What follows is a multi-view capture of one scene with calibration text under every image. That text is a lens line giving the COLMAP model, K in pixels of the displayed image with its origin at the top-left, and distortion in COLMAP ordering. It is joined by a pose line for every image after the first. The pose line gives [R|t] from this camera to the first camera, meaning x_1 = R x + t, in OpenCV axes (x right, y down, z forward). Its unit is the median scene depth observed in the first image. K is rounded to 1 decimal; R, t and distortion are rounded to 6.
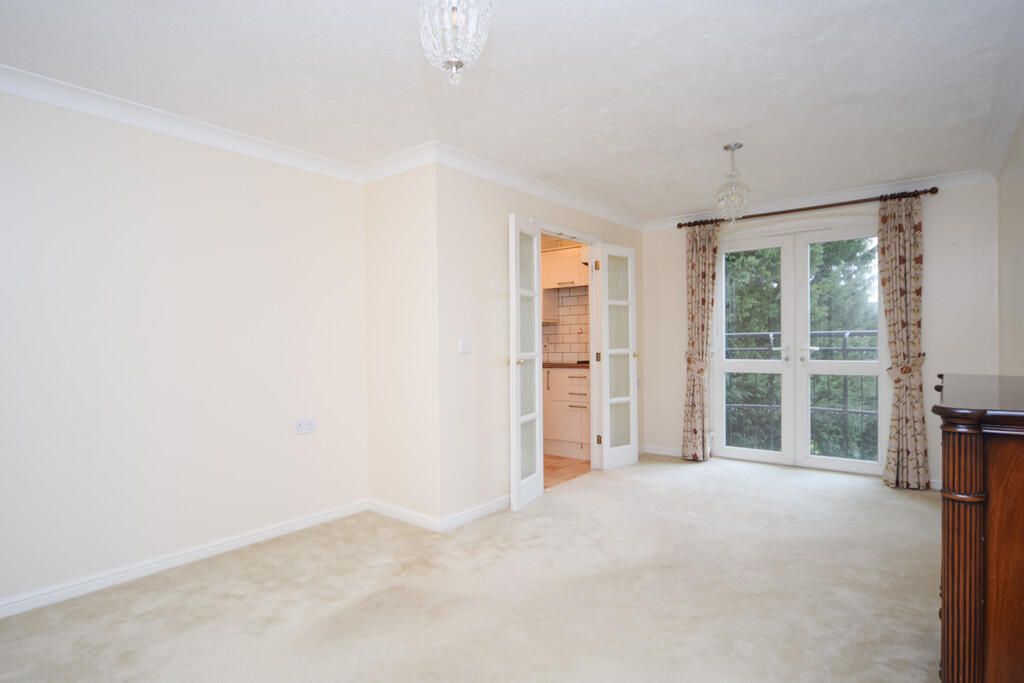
lens RADIAL K [[542.9, 0, 505.8], [0, 542.9, 347.0], [0, 0, 1]] dist [-0.017899, 0.000870]
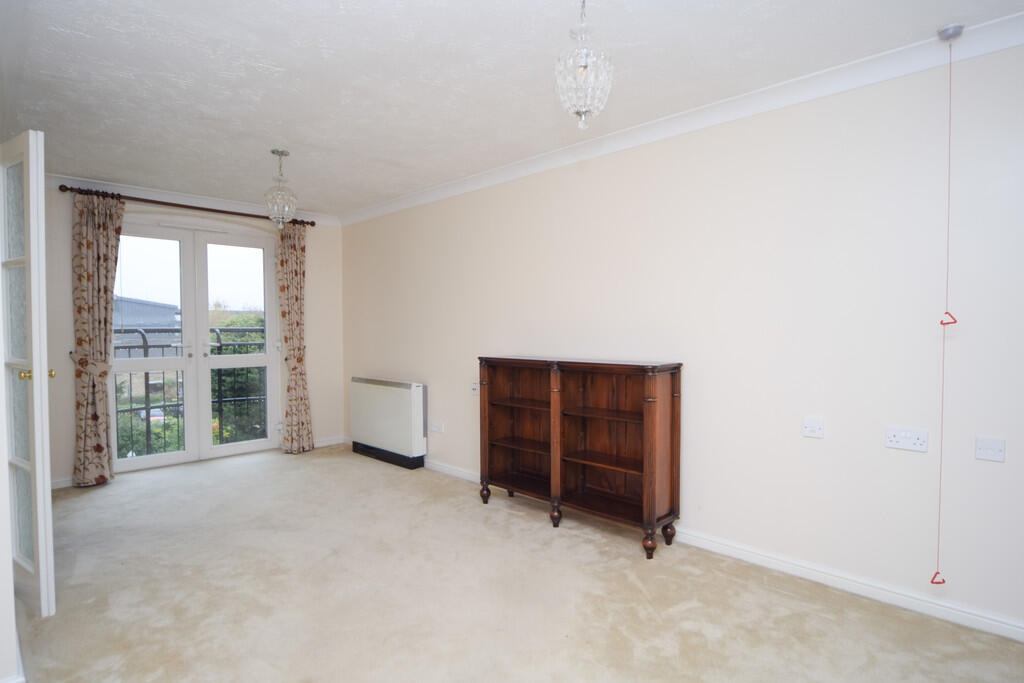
lens RADIAL K [[542.9, 0, 505.8], [0, 542.9, 347.0], [0, 0, 1]] dist [-0.017899, 0.000870]
pose [[0.107520, -0.024769, 0.993894, -0.410759], [0.009529, 0.999669, 0.023882, -0.011531], [-0.994157, 0.006903, 0.107720, 0.320458]]
